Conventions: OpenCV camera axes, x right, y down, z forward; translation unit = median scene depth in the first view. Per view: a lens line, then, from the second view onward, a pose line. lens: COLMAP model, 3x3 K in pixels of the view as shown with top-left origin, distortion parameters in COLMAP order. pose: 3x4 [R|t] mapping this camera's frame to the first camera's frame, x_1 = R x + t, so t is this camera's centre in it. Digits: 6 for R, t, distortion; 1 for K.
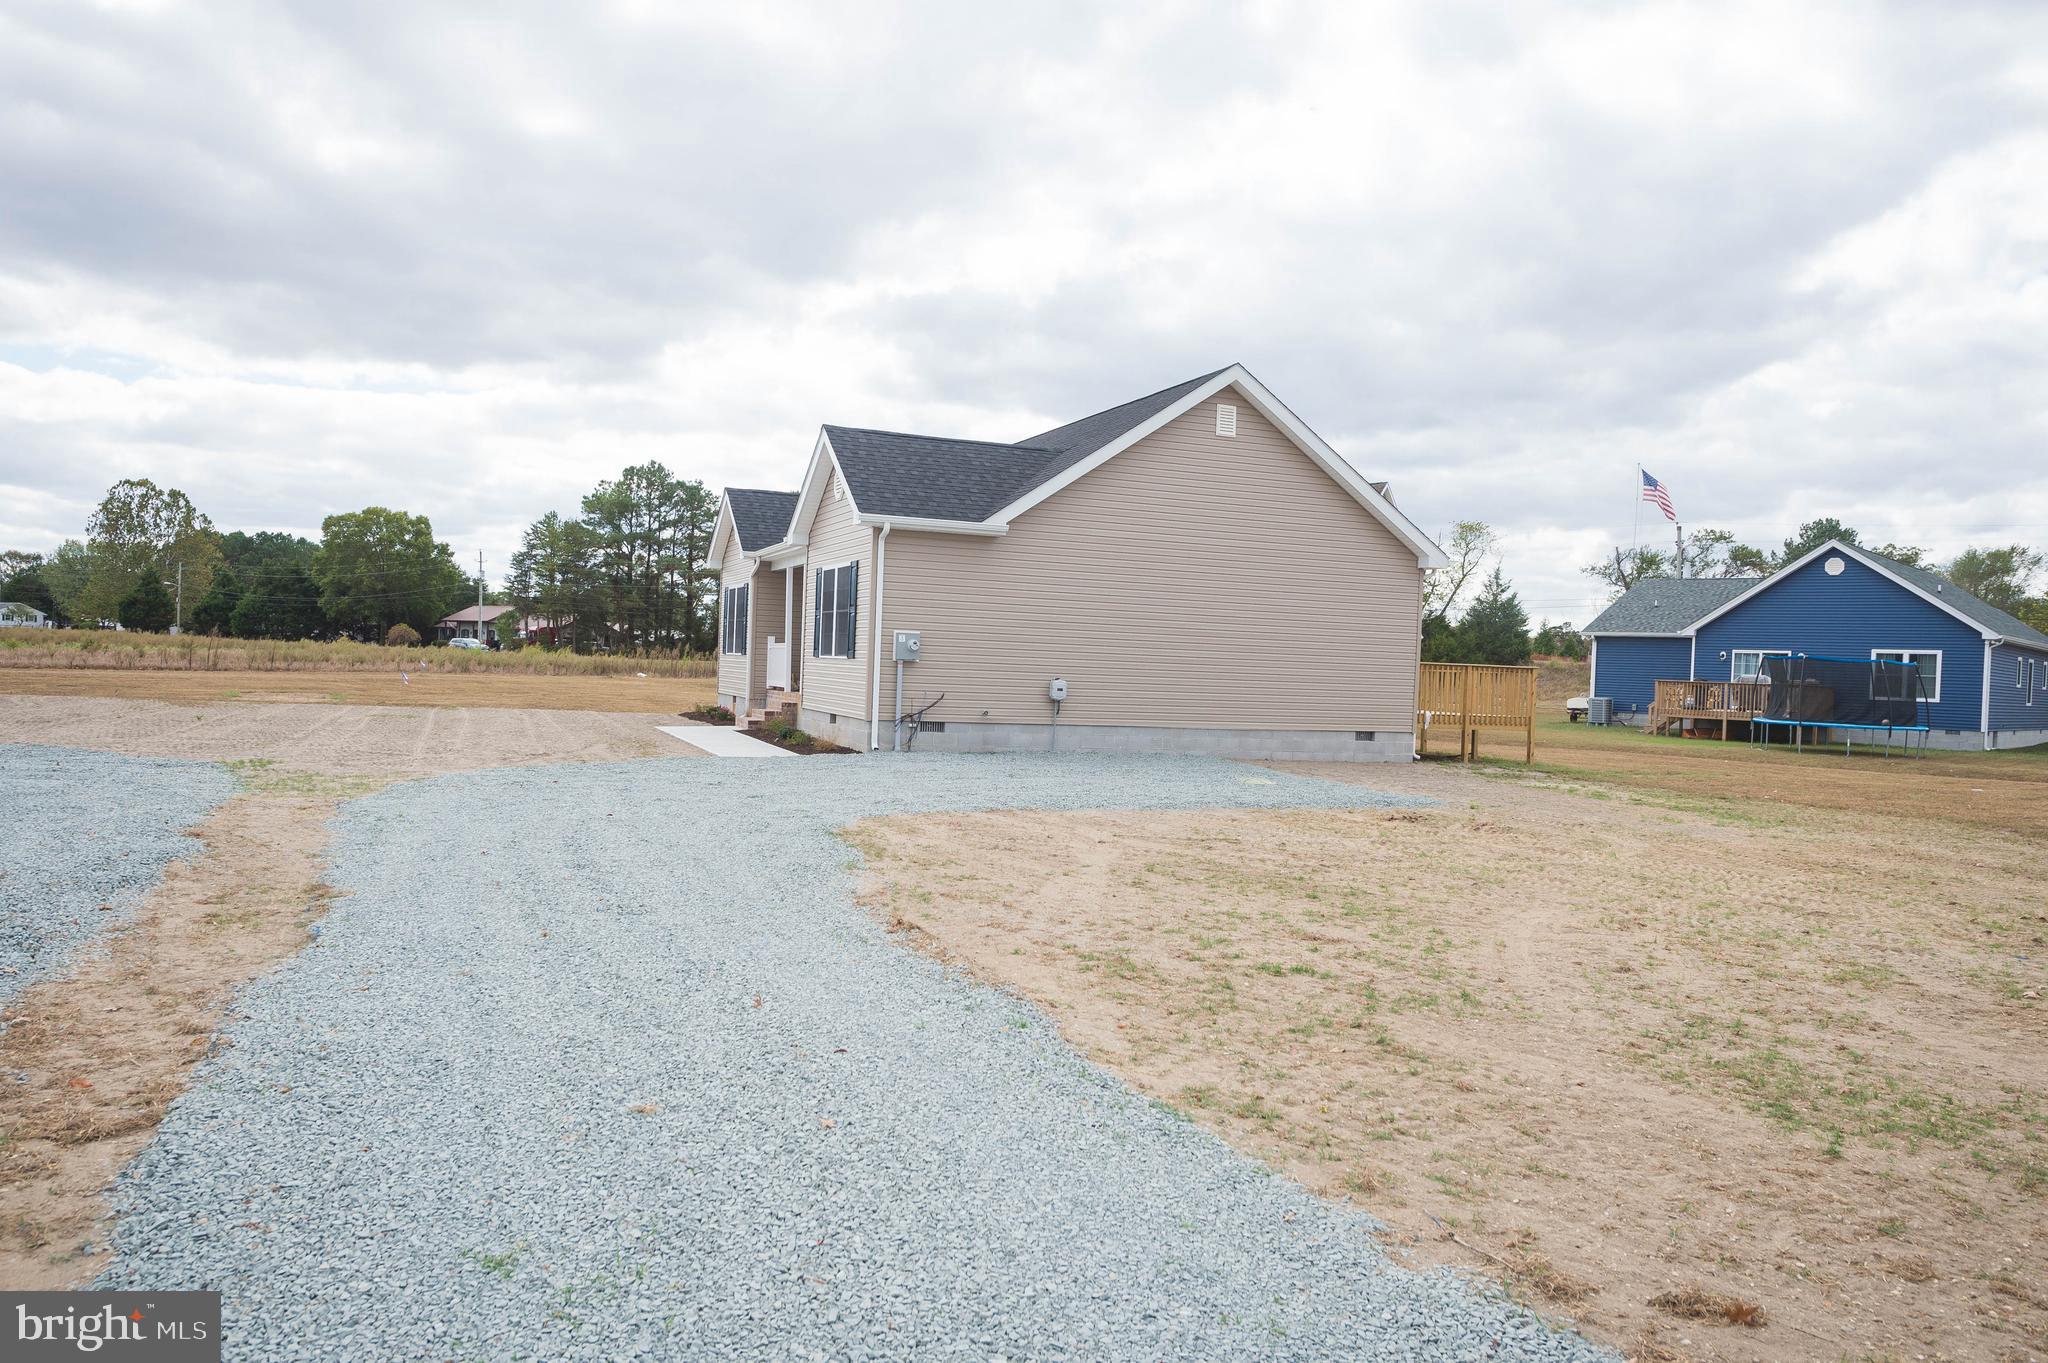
lens RADIAL K [[1378.2, 0, 1024.0], [0, 1378.2, 681.5], [0, 0, 1]] dist [-0.000670, -0.001173]
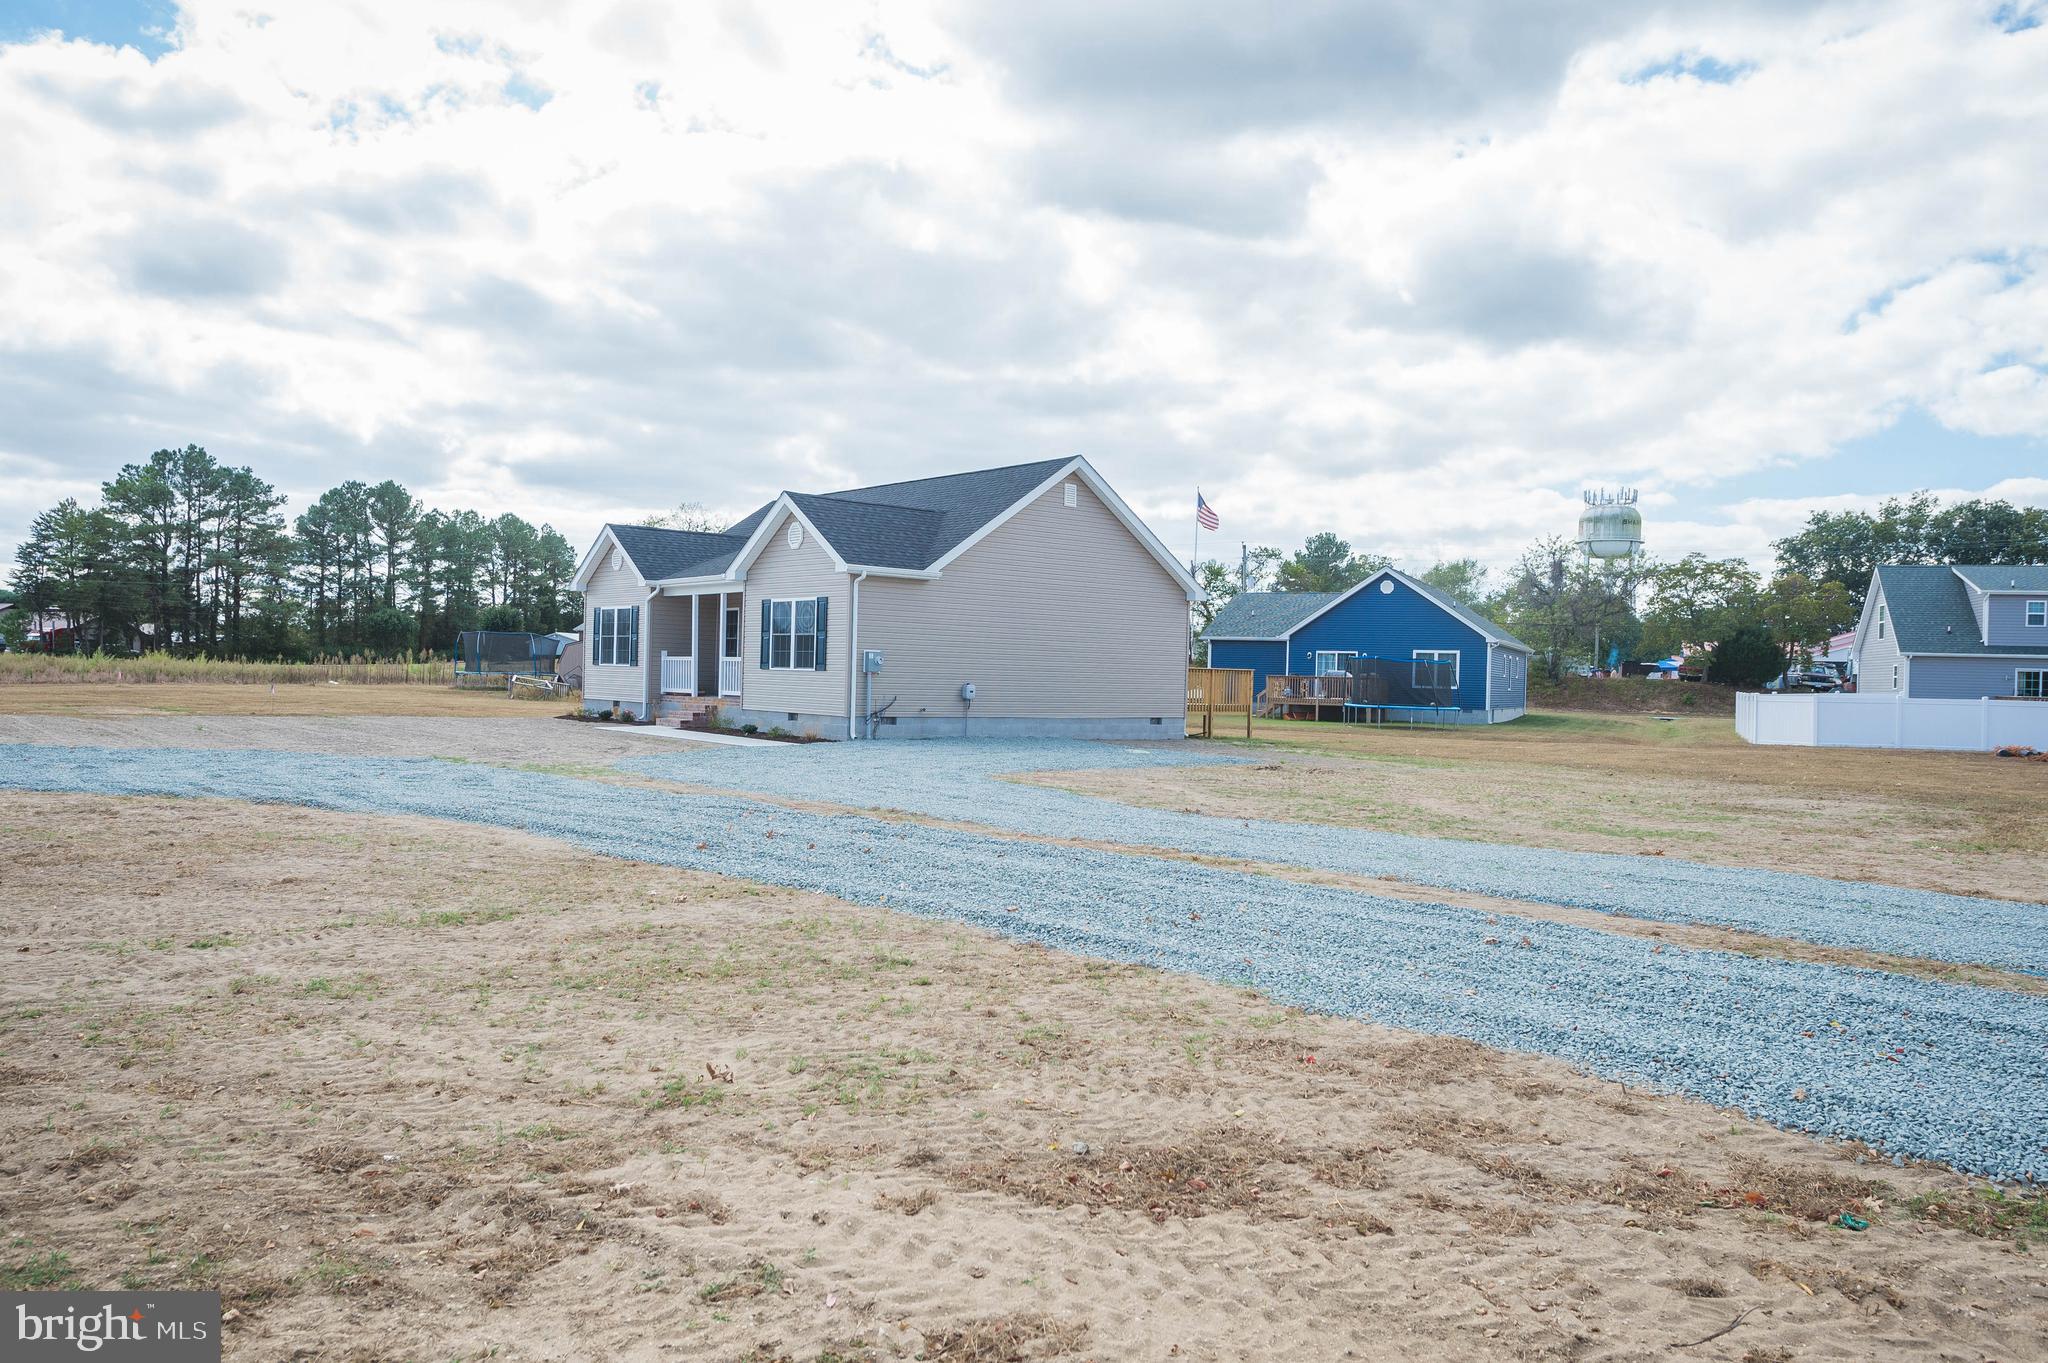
lens RADIAL K [[1378.2, 0, 1024.0], [0, 1378.2, 681.5], [0, 0, 1]] dist [-0.000670, -0.001173]
pose [[0.947900, -0.014807, 0.318224, -0.167385], [0.013939, 0.999890, 0.005004, -0.004773], [-0.318263, -0.000307, 0.948002, -0.145339]]
